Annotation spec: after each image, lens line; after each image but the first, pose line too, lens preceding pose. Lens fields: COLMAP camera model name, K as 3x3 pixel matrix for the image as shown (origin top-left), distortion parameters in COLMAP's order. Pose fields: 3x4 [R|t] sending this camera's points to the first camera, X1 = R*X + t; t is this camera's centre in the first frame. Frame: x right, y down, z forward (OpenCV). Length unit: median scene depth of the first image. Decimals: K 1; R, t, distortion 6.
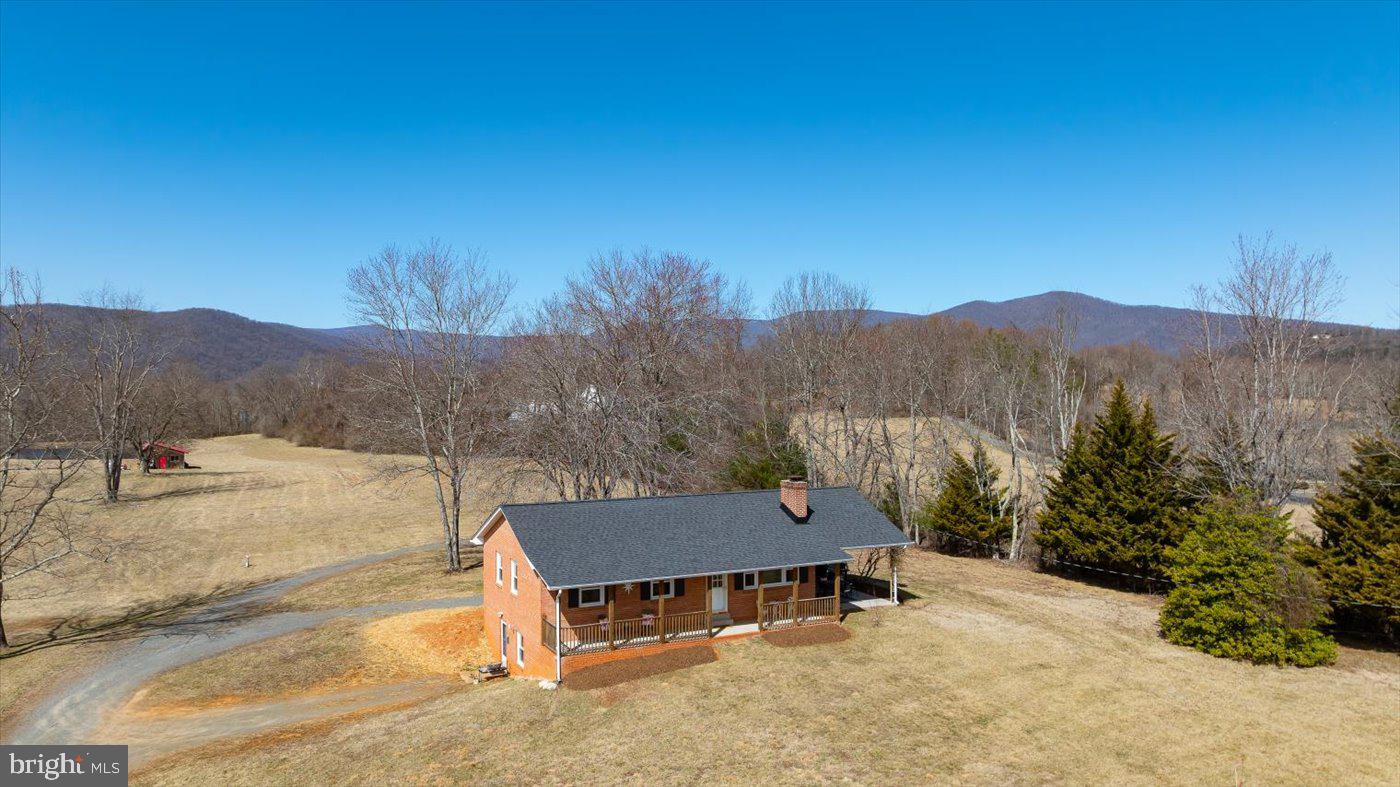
lens RADIAL K [[996.8, 0, 703.0], [0, 996.8, 391.2], [0, 0, 1]] dist [-0.034196, 0.025673]
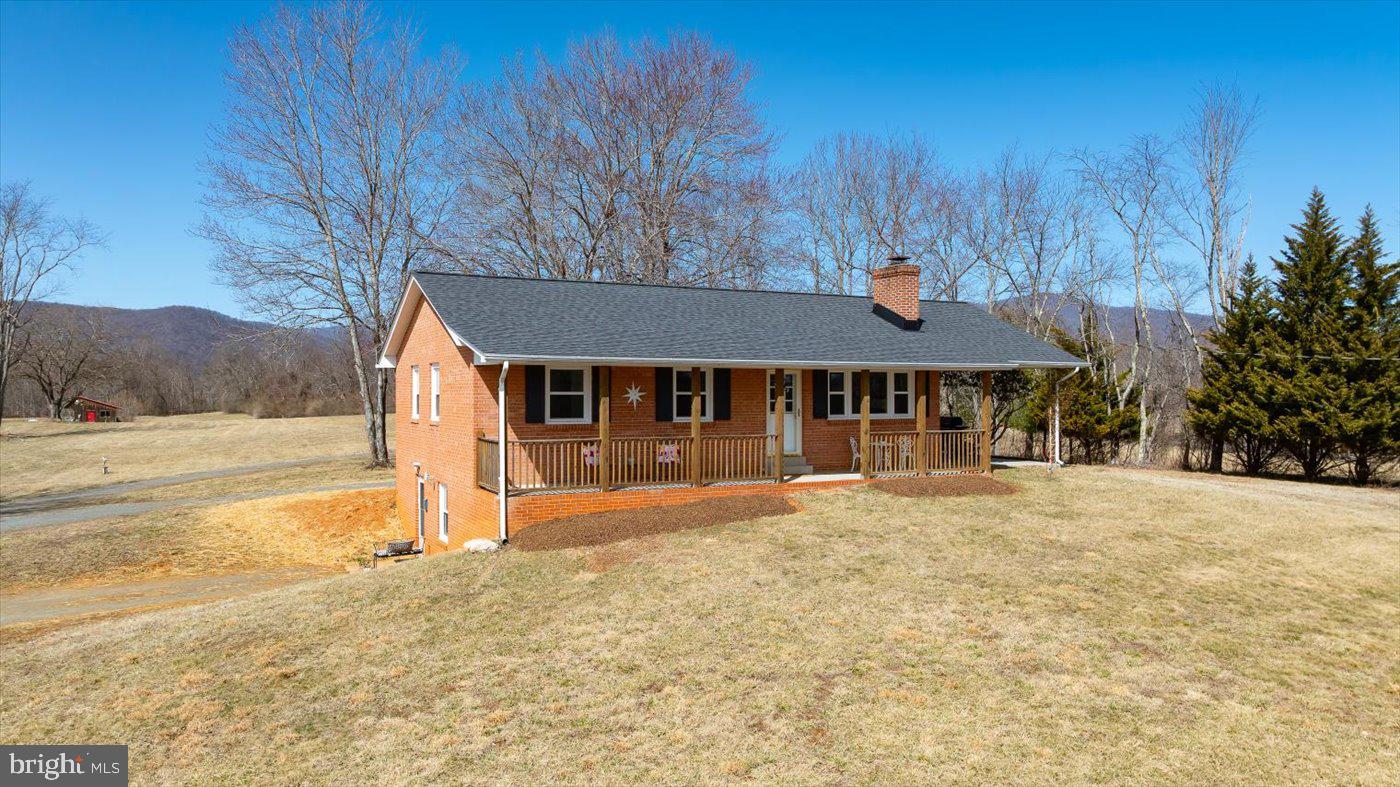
lens RADIAL K [[996.8, 0, 703.3], [0, 996.8, 390.4], [0, 0, 1]] dist [-0.034196, 0.025673]
pose [[0.999889, 0.002182, 0.014705, -0.042364], [-0.002143, 0.999994, -0.002698, 0.187736], [-0.014711, 0.002666, 0.999888, 0.419359]]
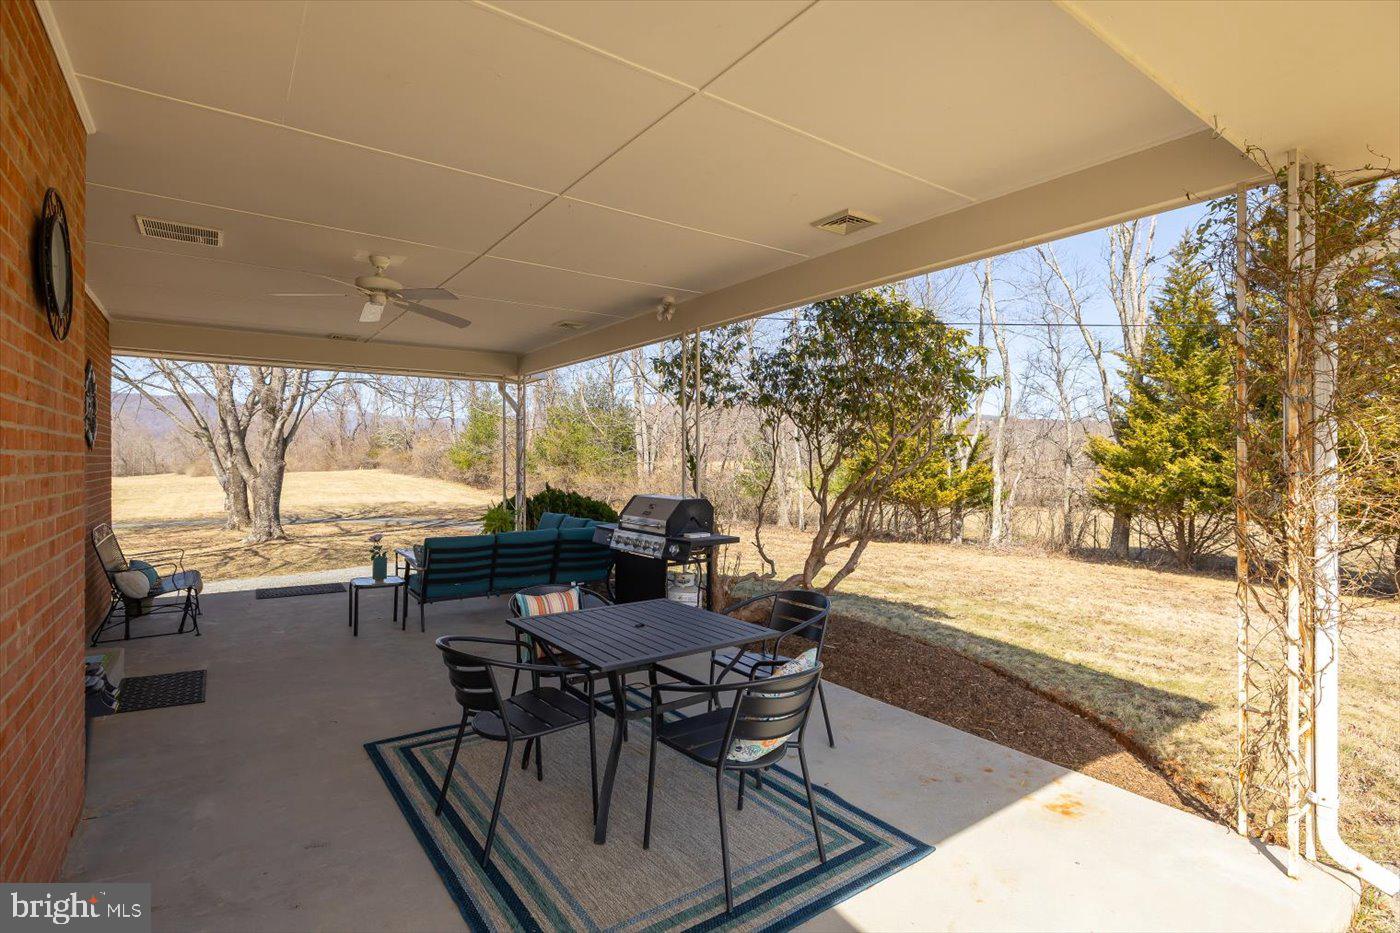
lens RADIAL K [[667.5, 0, 703.8], [0, 667.5, 457.1], [0, 0, 1]] dist [0.004554, 0.000239]
pose [[0.985708, 0.002127, 0.168450, 0.147313], [-0.001696, 0.999995, -0.002702, 0.197721], [-0.168455, 0.002378, 0.985707, 1.061288]]
